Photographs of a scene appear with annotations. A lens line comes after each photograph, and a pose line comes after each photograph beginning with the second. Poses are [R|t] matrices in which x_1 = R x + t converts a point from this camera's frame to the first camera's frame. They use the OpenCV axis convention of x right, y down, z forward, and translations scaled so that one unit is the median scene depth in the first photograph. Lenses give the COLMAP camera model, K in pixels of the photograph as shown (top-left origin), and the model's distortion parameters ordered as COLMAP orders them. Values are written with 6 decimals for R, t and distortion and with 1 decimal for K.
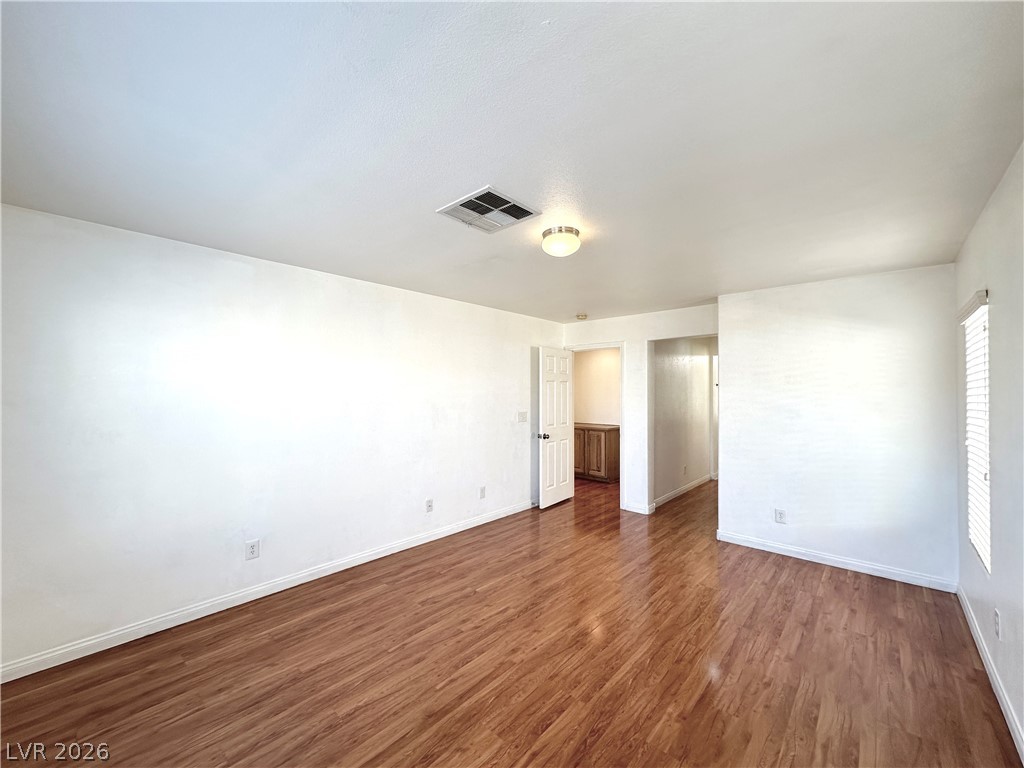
lens RADIAL K [[409.2, 0, 509.7], [0, 409.2, 387.4], [0, 0, 1]] dist [-0.001019, 0.000033]
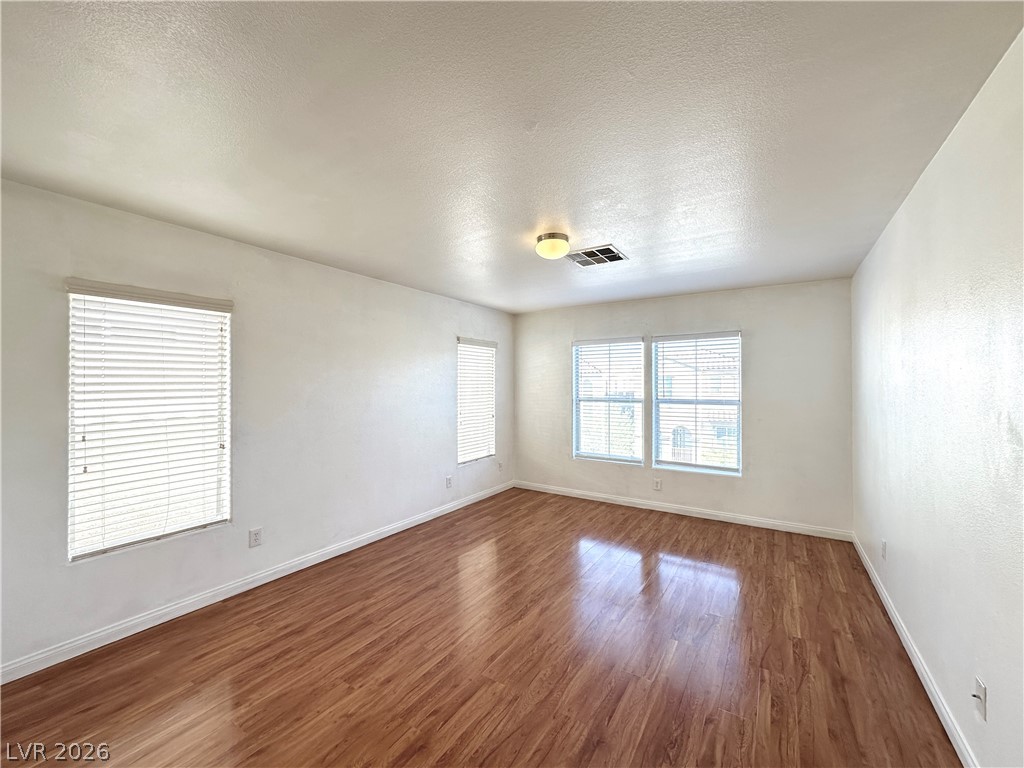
lens RADIAL K [[409.2, 0, 511.5], [0, 409.2, 384.2], [0, 0, 1]] dist [-0.001019, 0.000033]
pose [[-0.986534, -0.001467, -0.163551, 0.428724], [0.001234, 0.999865, -0.016414, 0.041661], [0.163553, -0.016395, -0.986398, 2.122564]]
